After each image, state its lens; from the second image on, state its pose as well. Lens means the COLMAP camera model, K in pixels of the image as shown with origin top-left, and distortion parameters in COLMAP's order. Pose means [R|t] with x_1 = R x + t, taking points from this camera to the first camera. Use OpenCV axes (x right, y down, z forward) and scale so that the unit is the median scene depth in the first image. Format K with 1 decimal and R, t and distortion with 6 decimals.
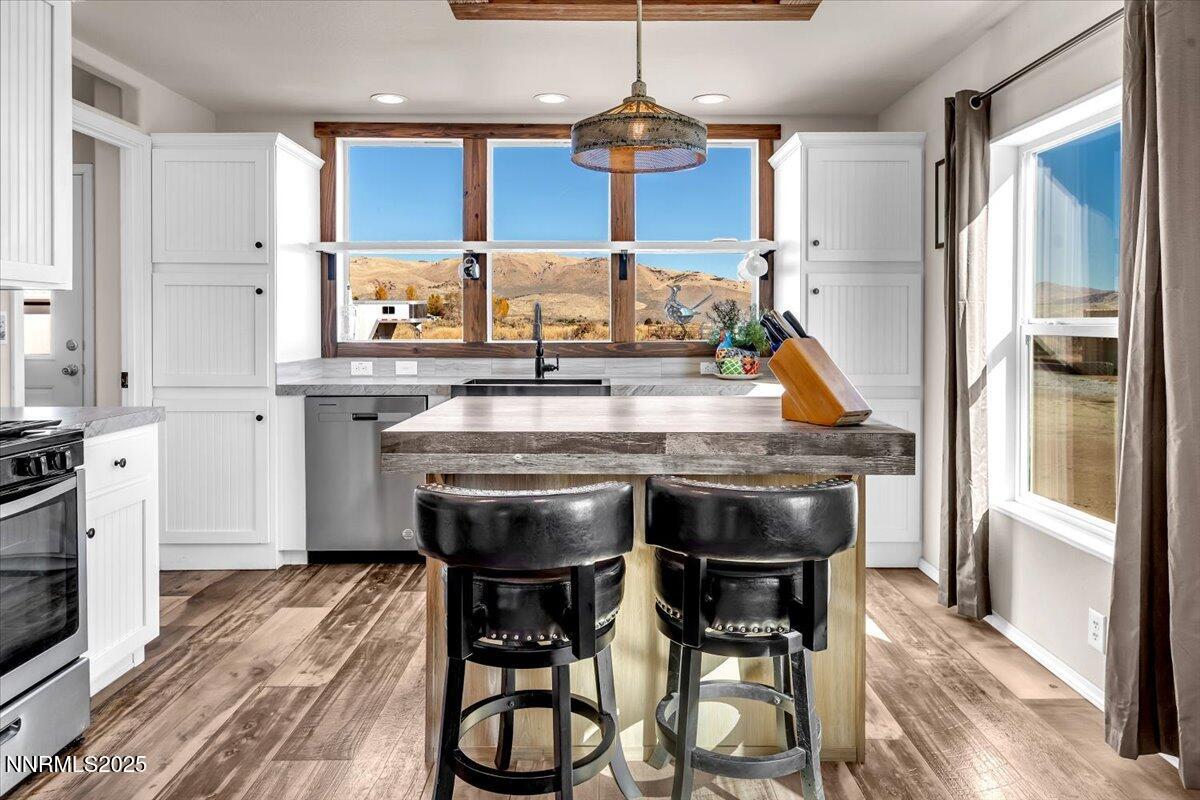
lens RADIAL K [[754.7, 0, 605.9], [0, 754.7, 330.4], [0, 0, 1]] dist [0.002868, -0.000342]
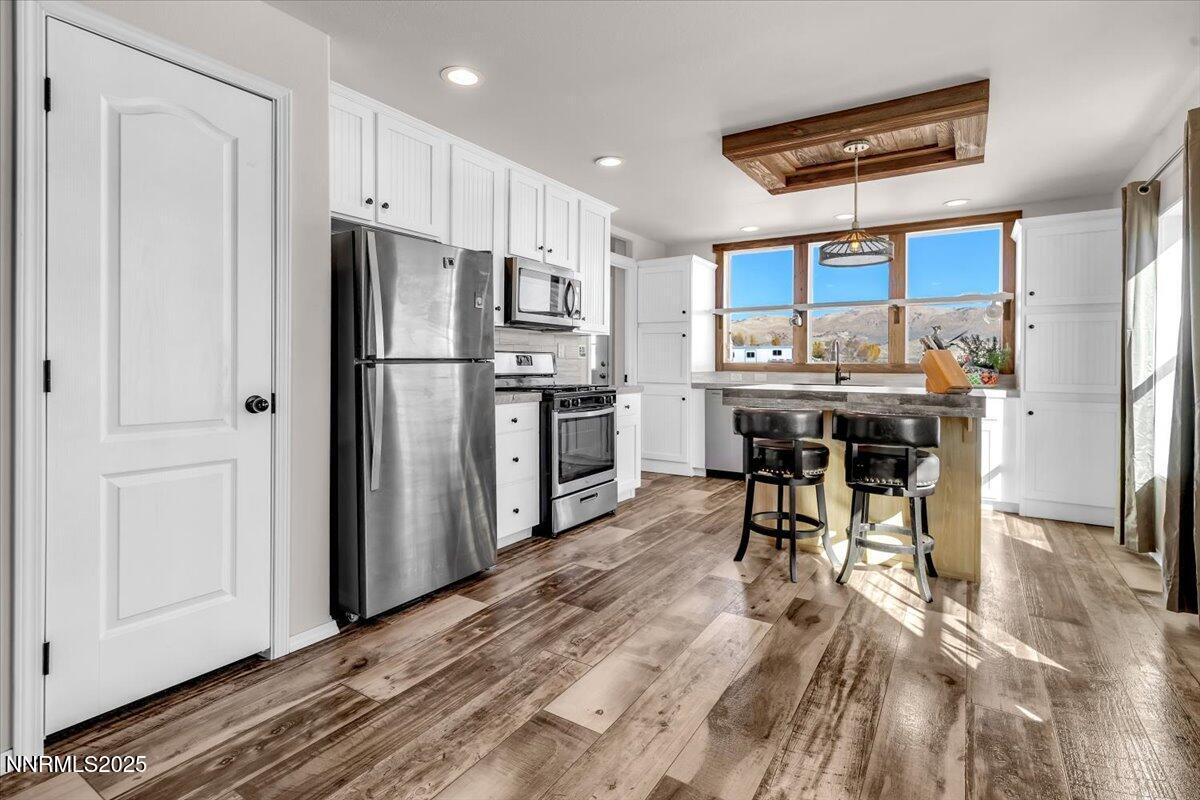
lens RADIAL K [[558.0, 0, 604.8], [0, 558.0, 363.4], [0, 0, 1]] dist [0.000964, 0.000161]
pose [[0.832811, 0.005589, -0.553529, 0.185112], [-0.011554, 0.999907, -0.007287, 0.035833], [0.553436, 0.012464, 0.832798, -0.346575]]
